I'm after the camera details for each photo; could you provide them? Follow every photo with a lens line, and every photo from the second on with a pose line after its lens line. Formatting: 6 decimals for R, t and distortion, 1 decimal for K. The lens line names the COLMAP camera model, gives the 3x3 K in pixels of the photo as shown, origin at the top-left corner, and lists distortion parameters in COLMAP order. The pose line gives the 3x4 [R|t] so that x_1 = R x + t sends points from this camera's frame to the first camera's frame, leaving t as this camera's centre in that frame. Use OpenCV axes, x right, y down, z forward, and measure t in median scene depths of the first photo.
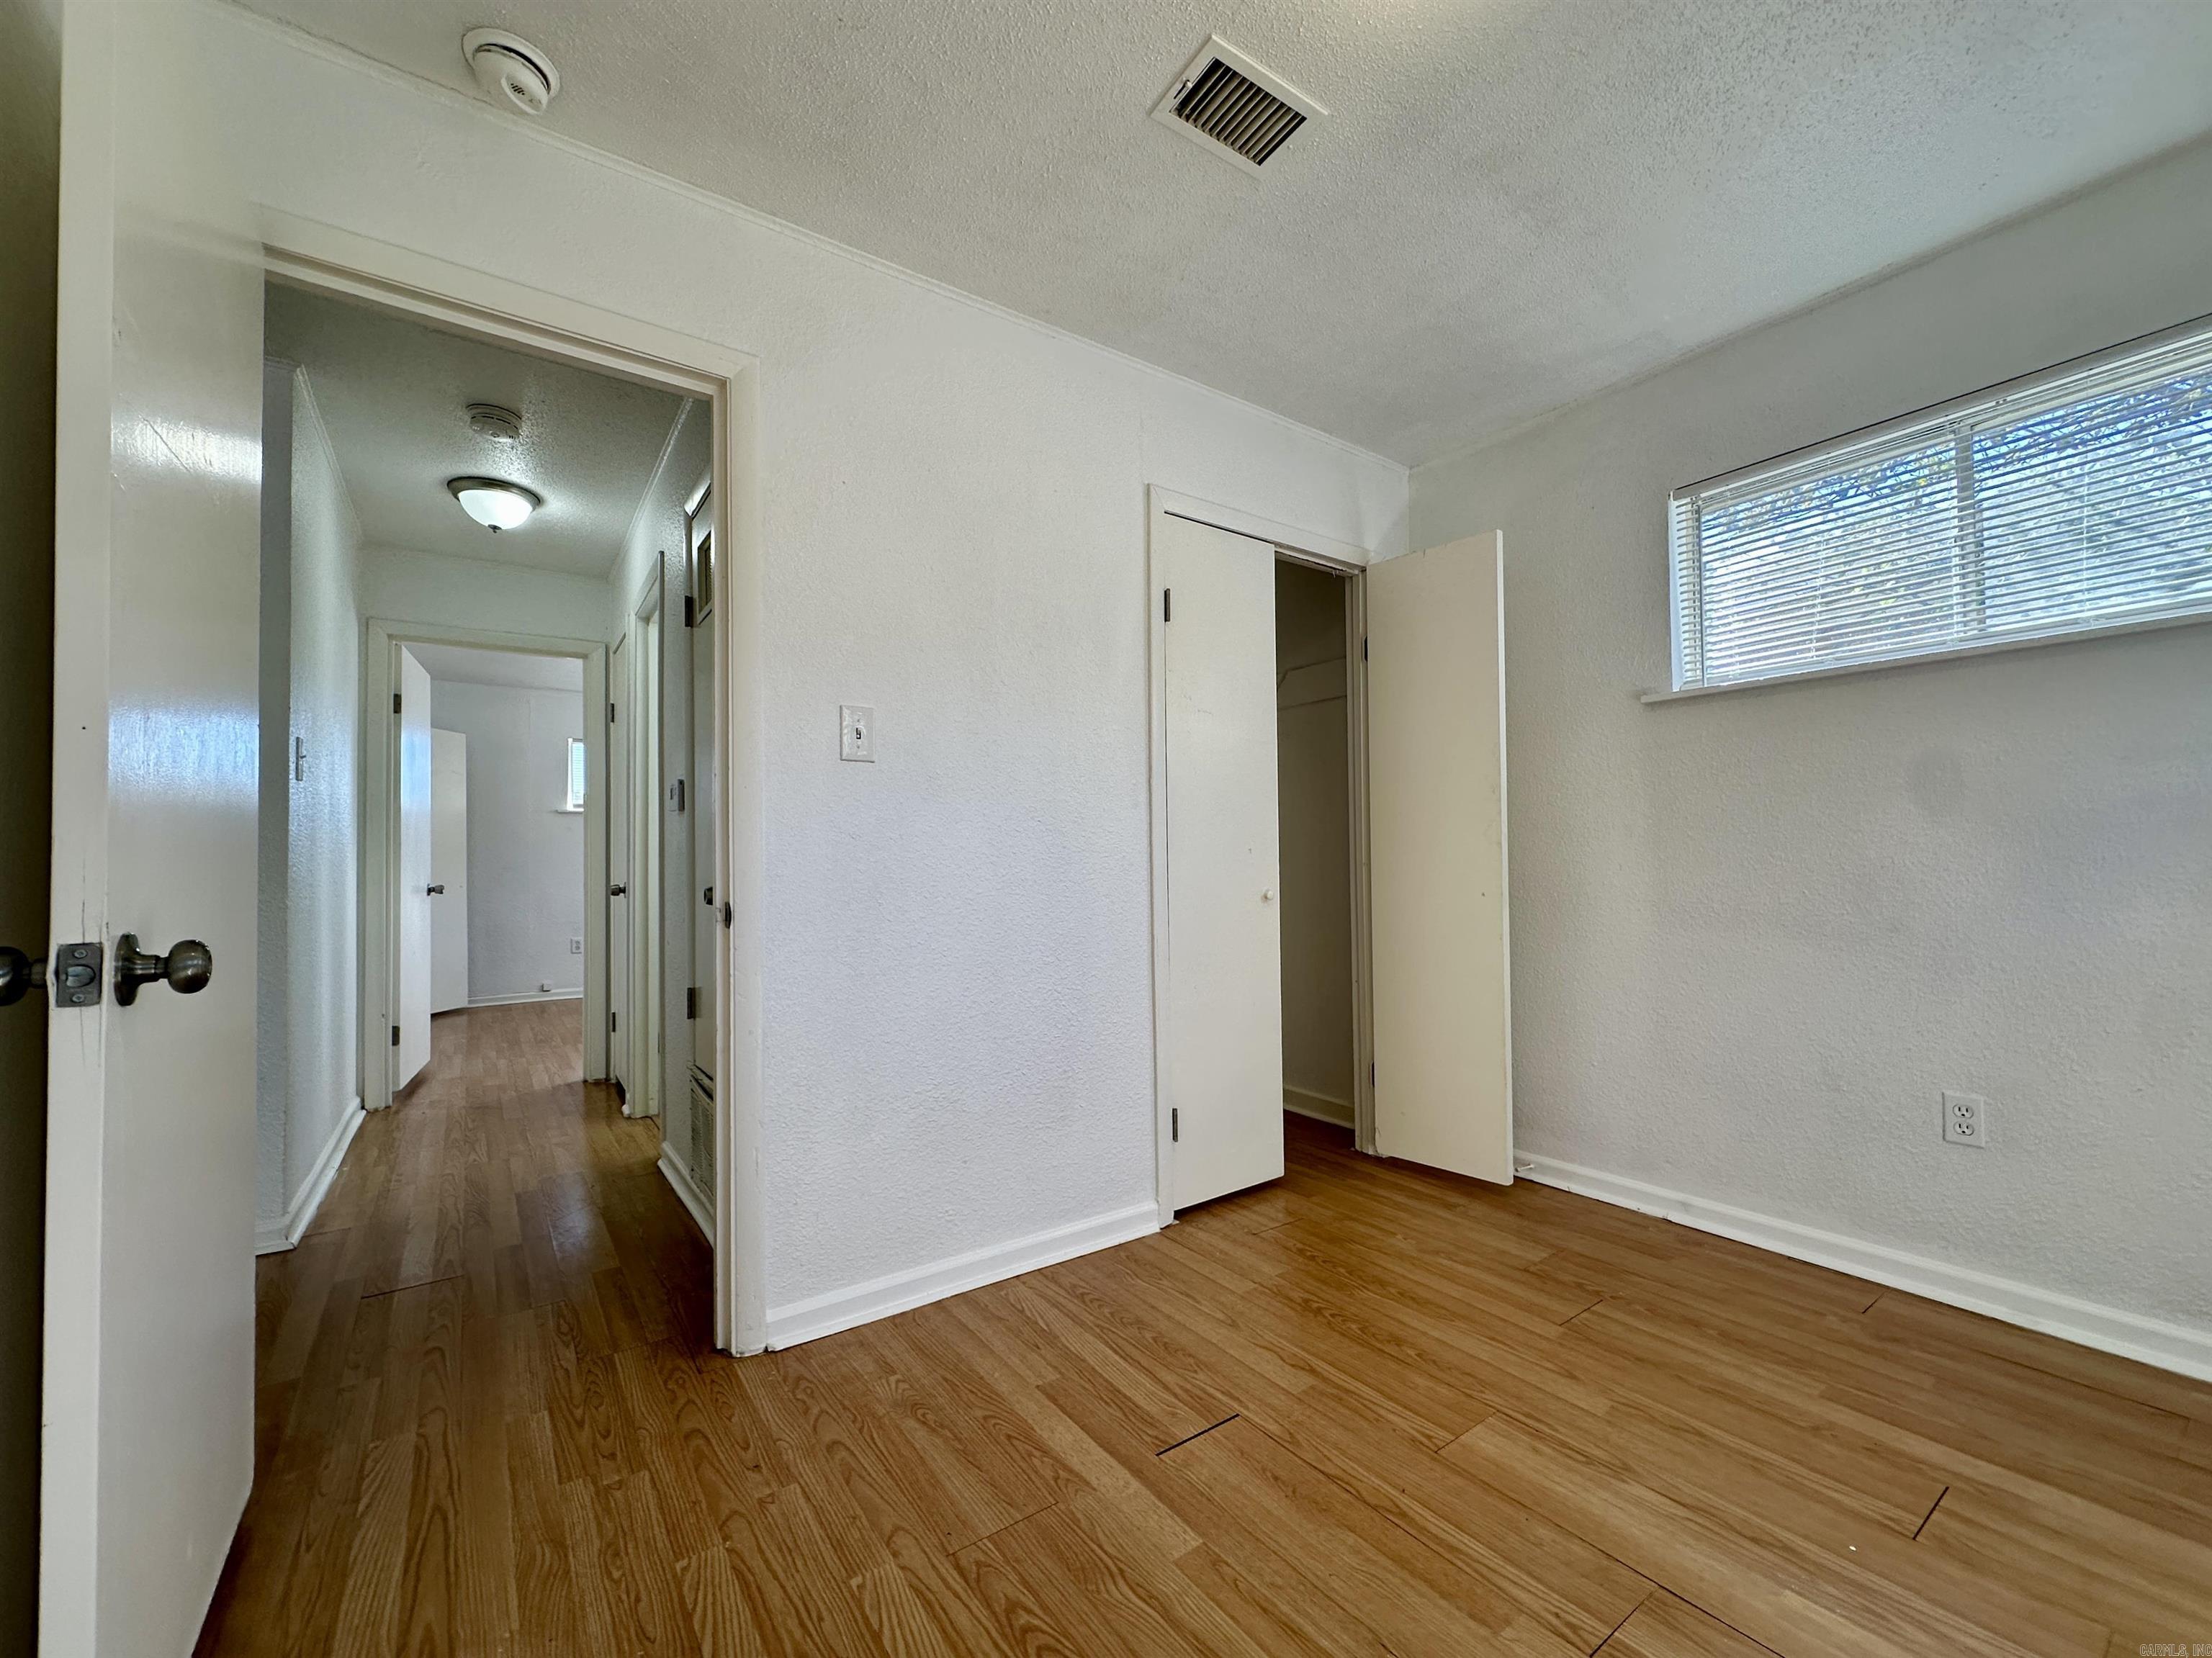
lens RADIAL K [[885.9, 0, 1106.6], [0, 885.9, 854.2], [0, 0, 1]] dist [0.004247, -0.000012]
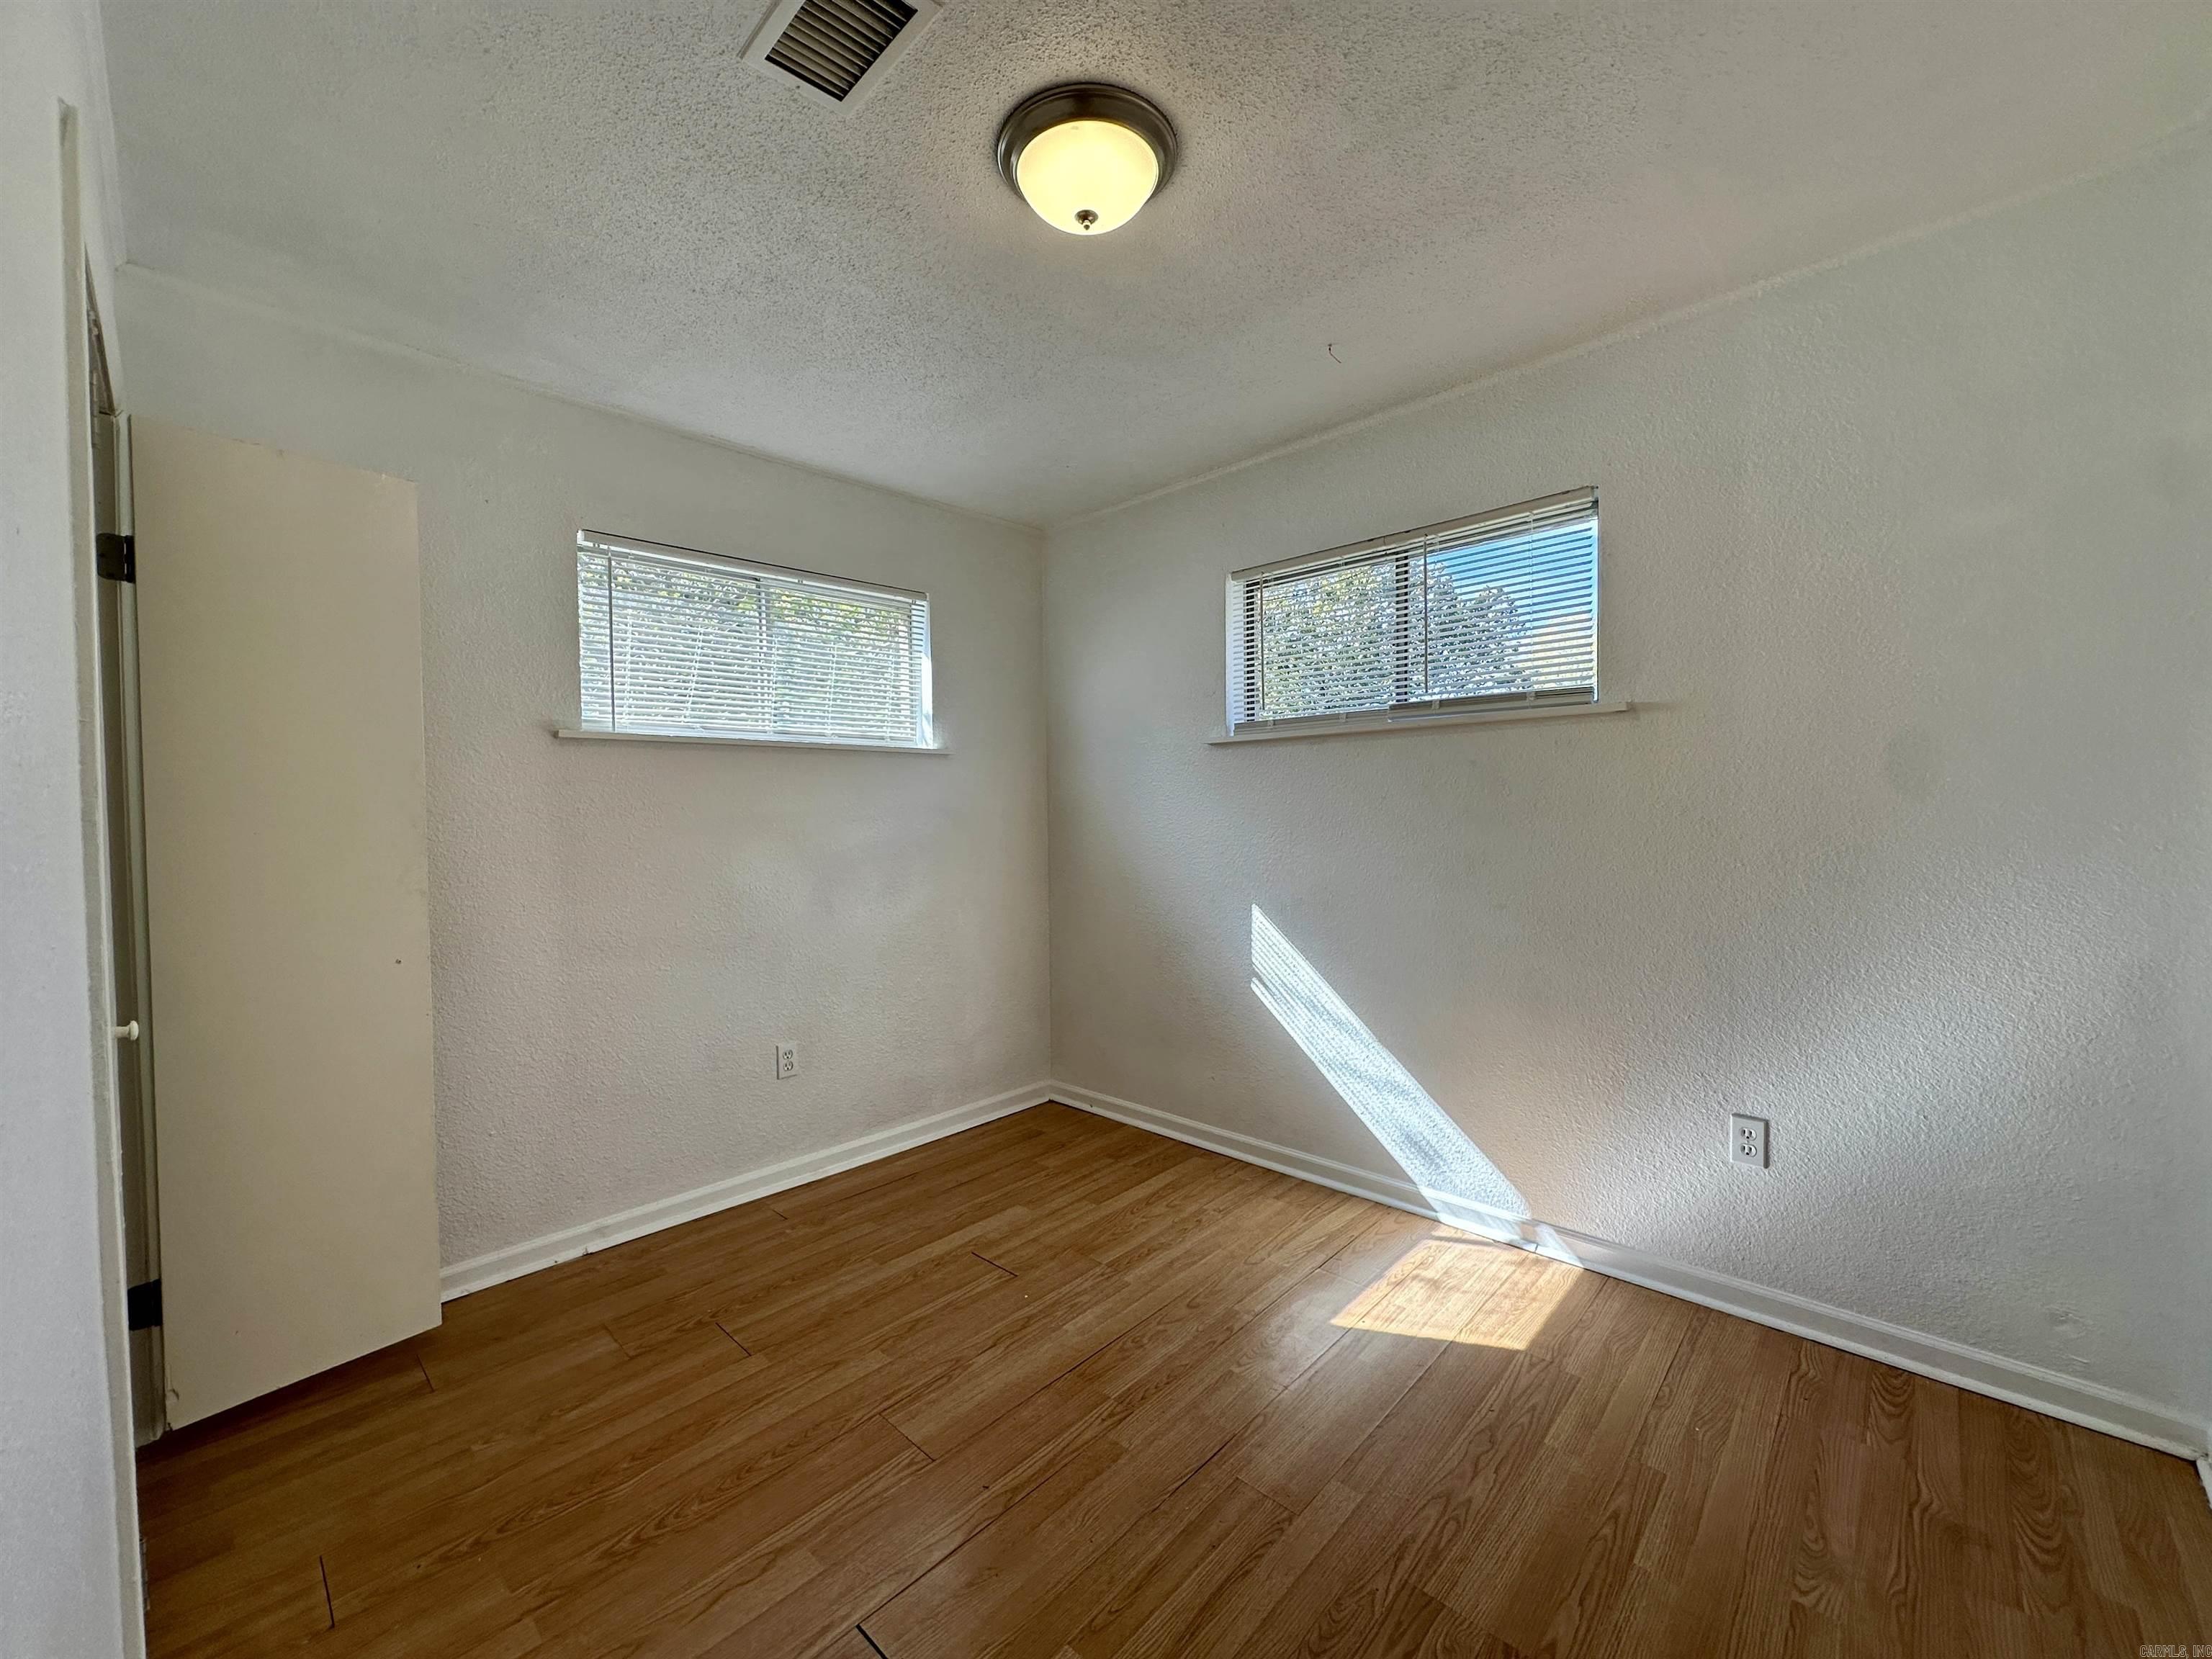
lens RADIAL K [[883.7, 0, 1106.0], [0, 883.7, 829.5], [0, 0, 1]] dist [-0.000842, -0.000051]
pose [[-0.192194, -0.008266, 0.981322, -0.616164], [0.000739, 0.999963, 0.008567, -0.104826], [-0.981357, 0.002372, -0.192181, 0.819605]]
